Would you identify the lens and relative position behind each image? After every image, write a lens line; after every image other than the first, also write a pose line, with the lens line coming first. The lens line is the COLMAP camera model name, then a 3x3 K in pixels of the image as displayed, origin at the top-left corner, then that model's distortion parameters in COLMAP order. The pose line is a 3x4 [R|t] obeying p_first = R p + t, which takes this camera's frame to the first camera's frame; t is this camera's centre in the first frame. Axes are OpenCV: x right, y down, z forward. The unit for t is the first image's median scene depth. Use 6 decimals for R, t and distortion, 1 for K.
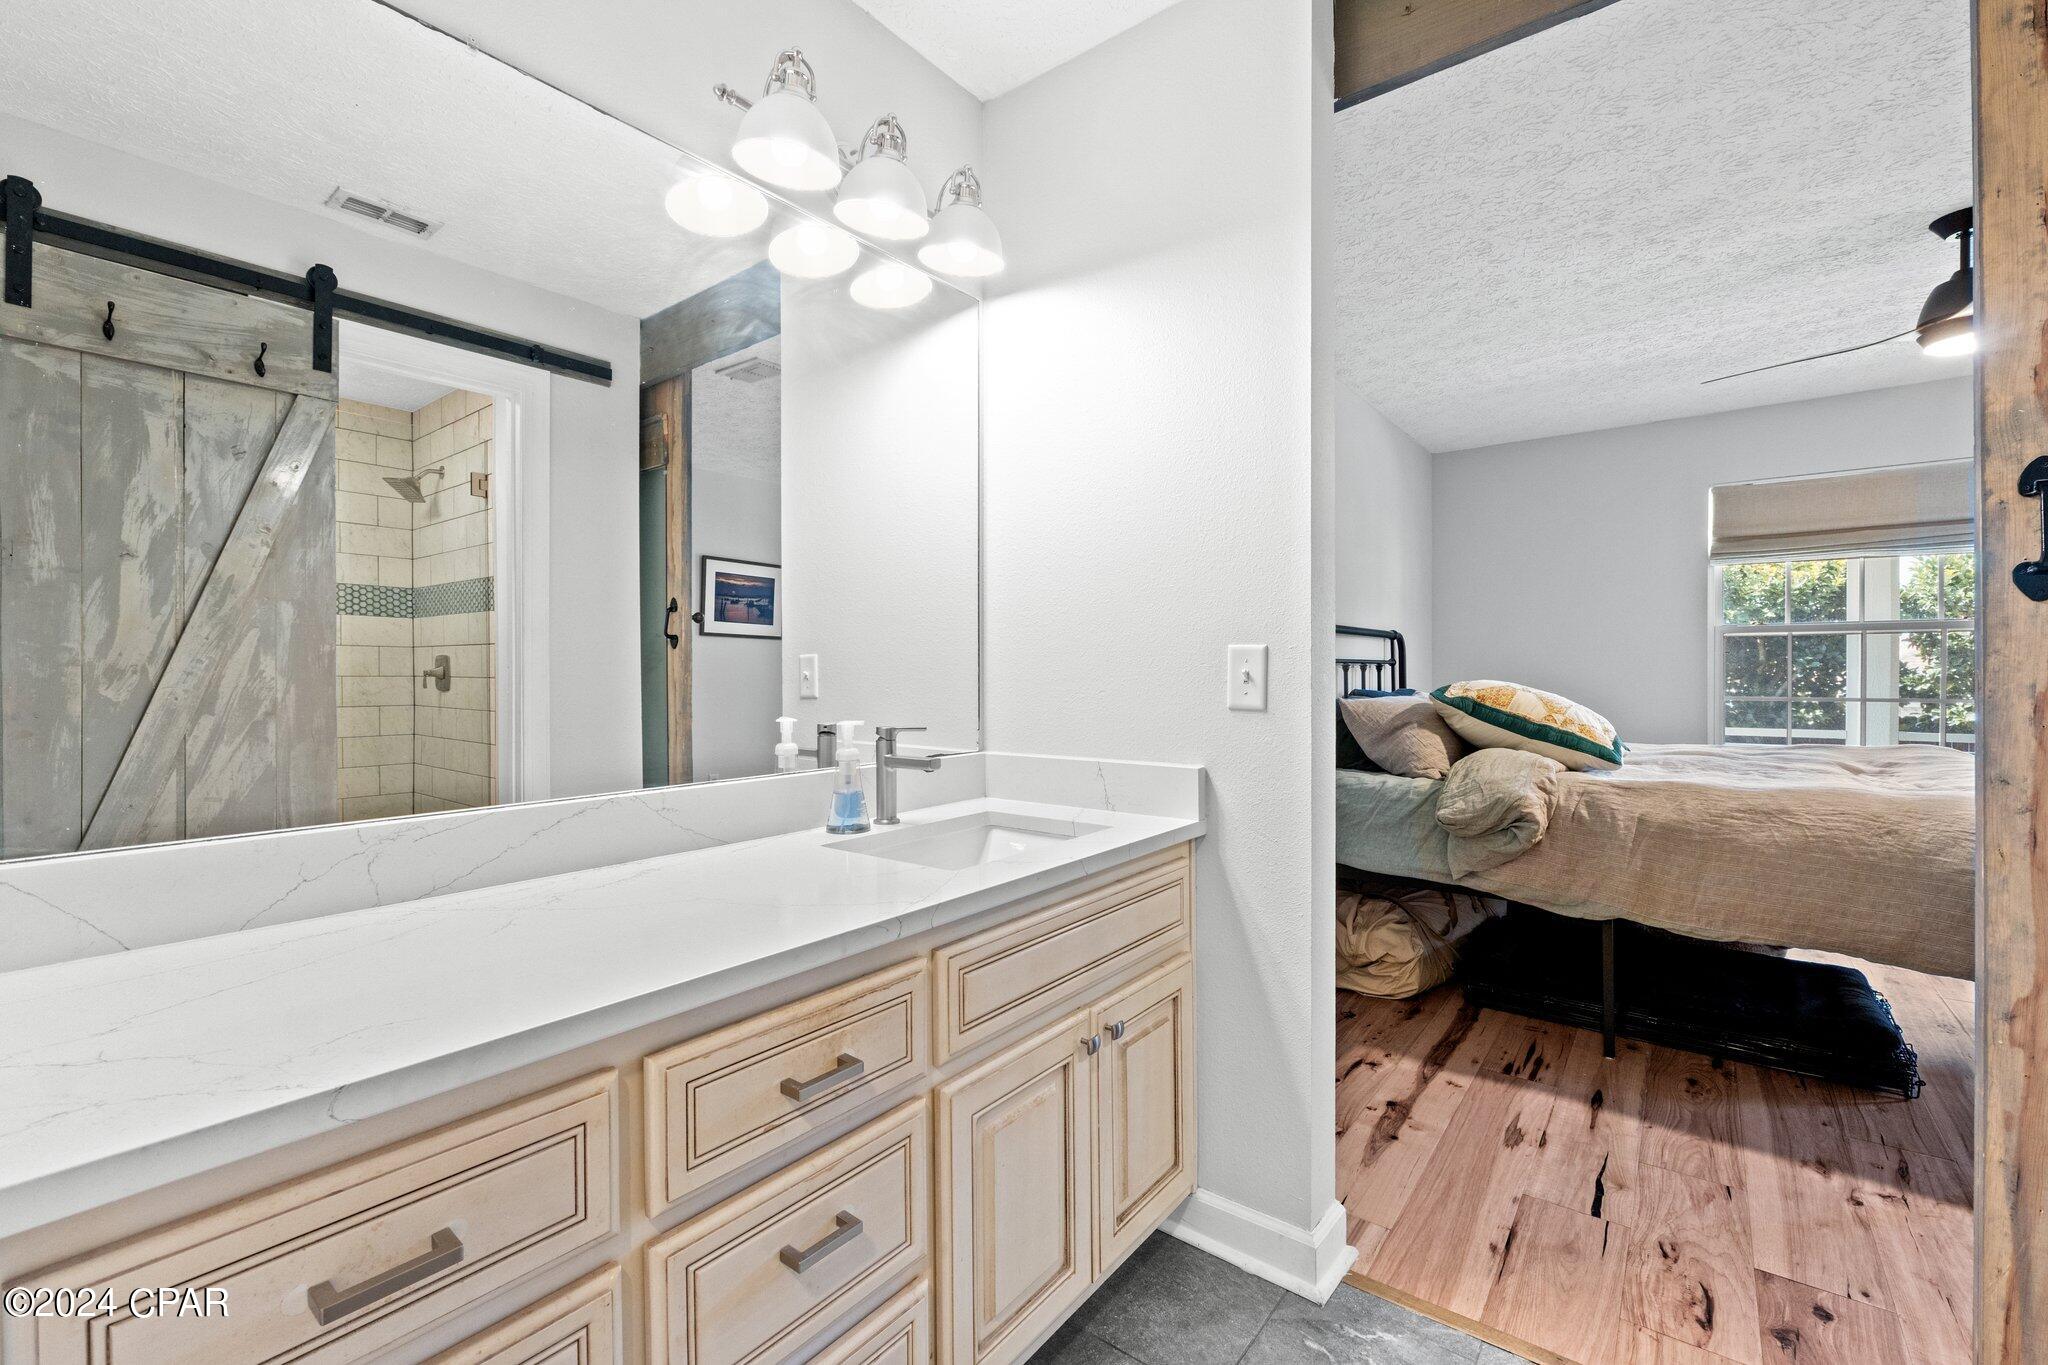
lens RADIAL K [[863.1, 0, 1017.5], [0, 863.1, 688.3], [0, 0, 1]] dist [-0.013939, 0.000060]
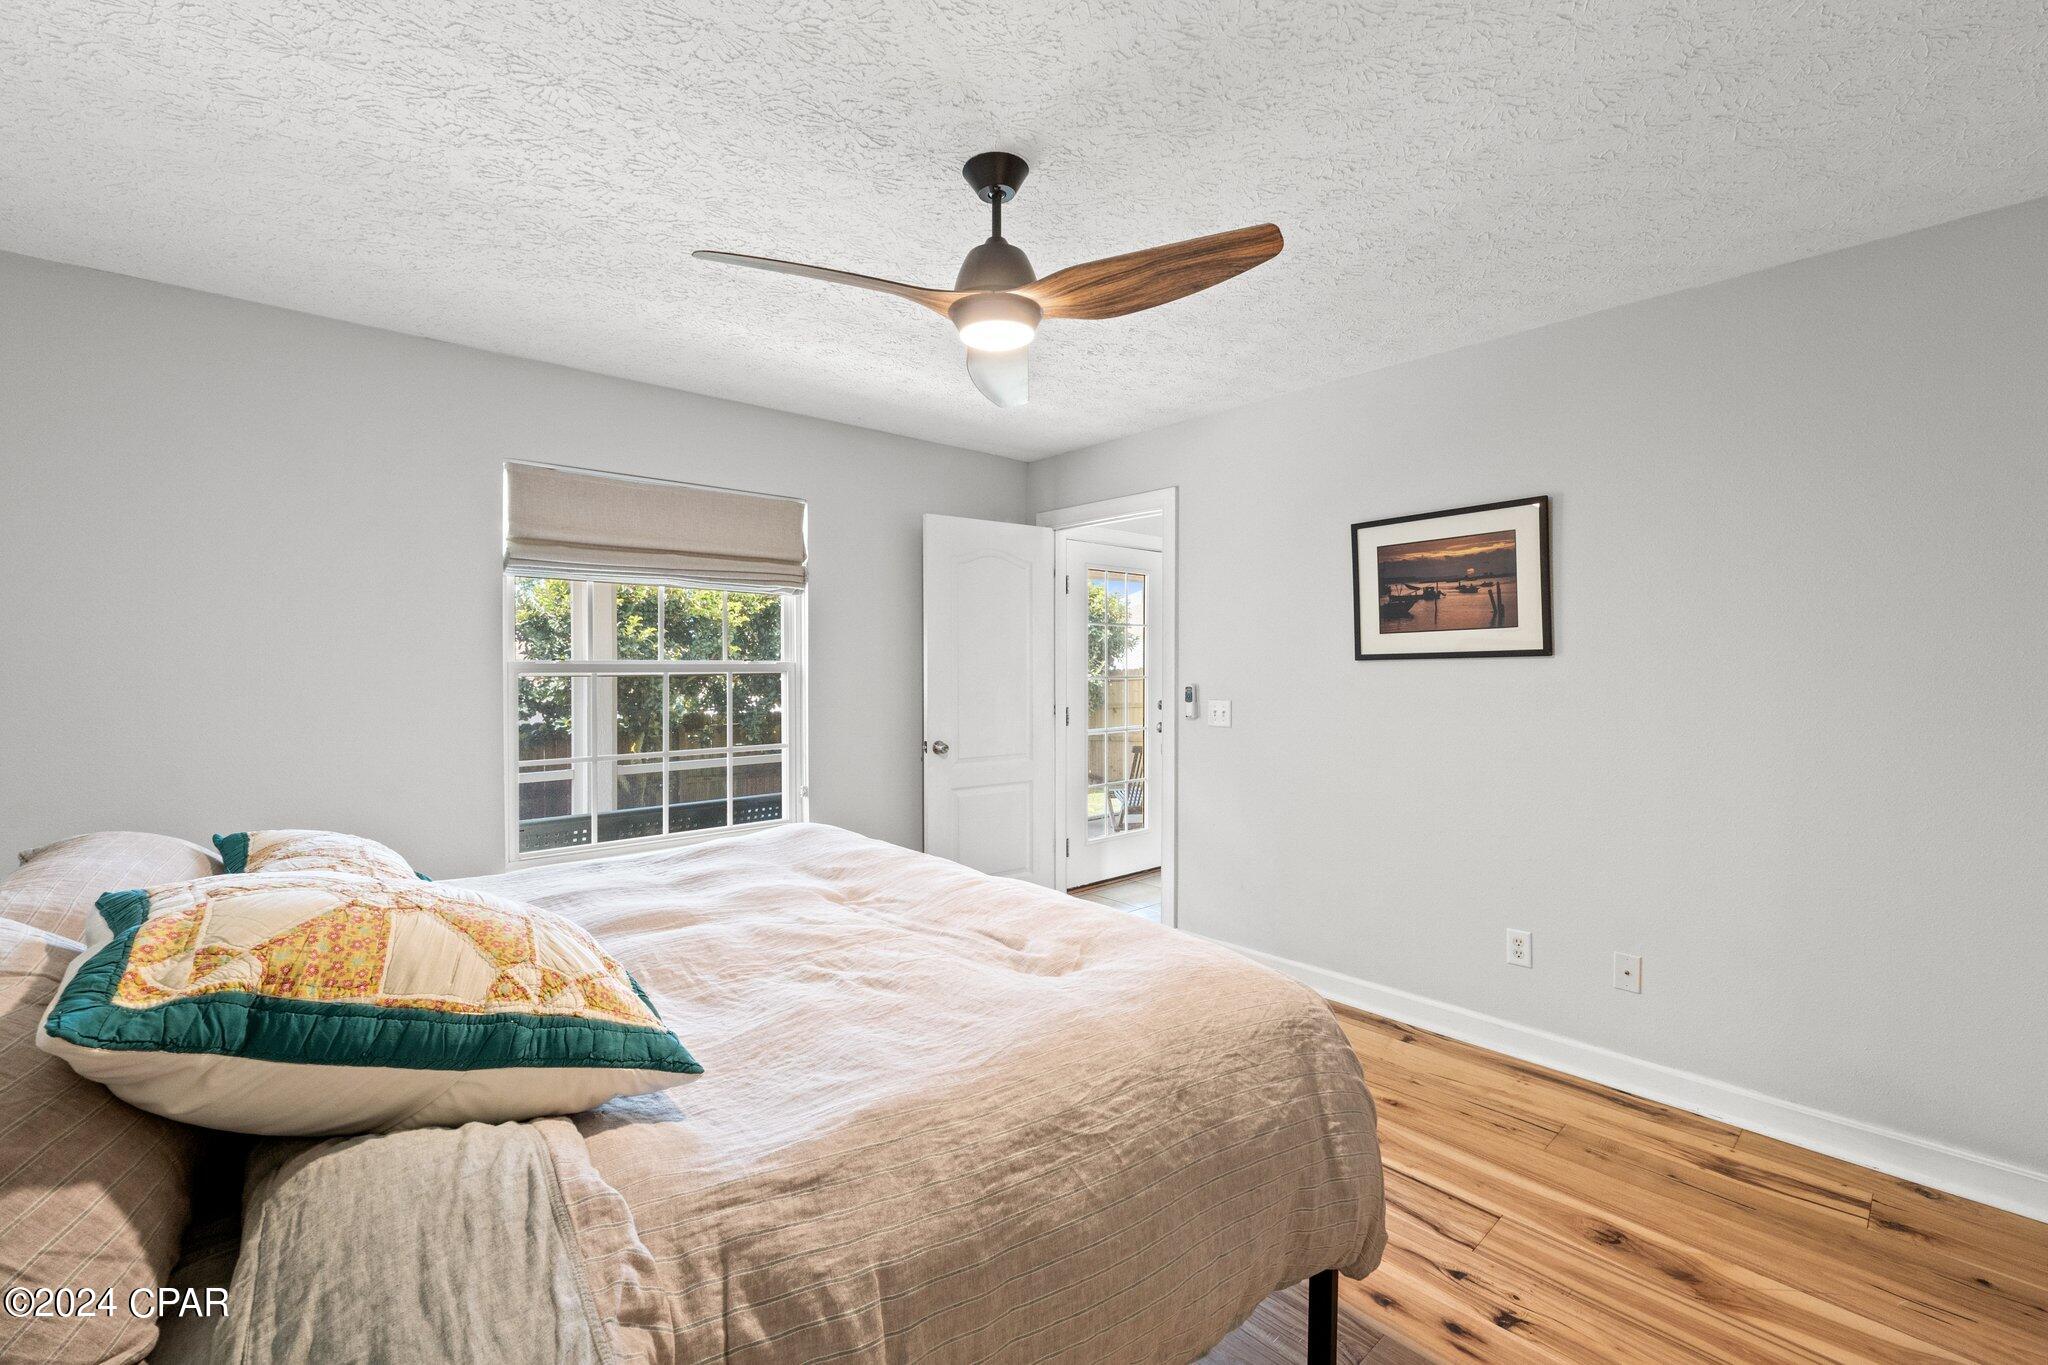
lens RADIAL K [[863.1, 0, 1036.4], [0, 863.1, 670.1], [0, 0, 1]] dist [-0.013939, 0.000060]
pose [[0.160974, -0.001542, 0.986957, 0.295293], [0.017733, 0.999842, -0.001330, -0.086962], [-0.986799, 0.017716, 0.160976, 0.694694]]
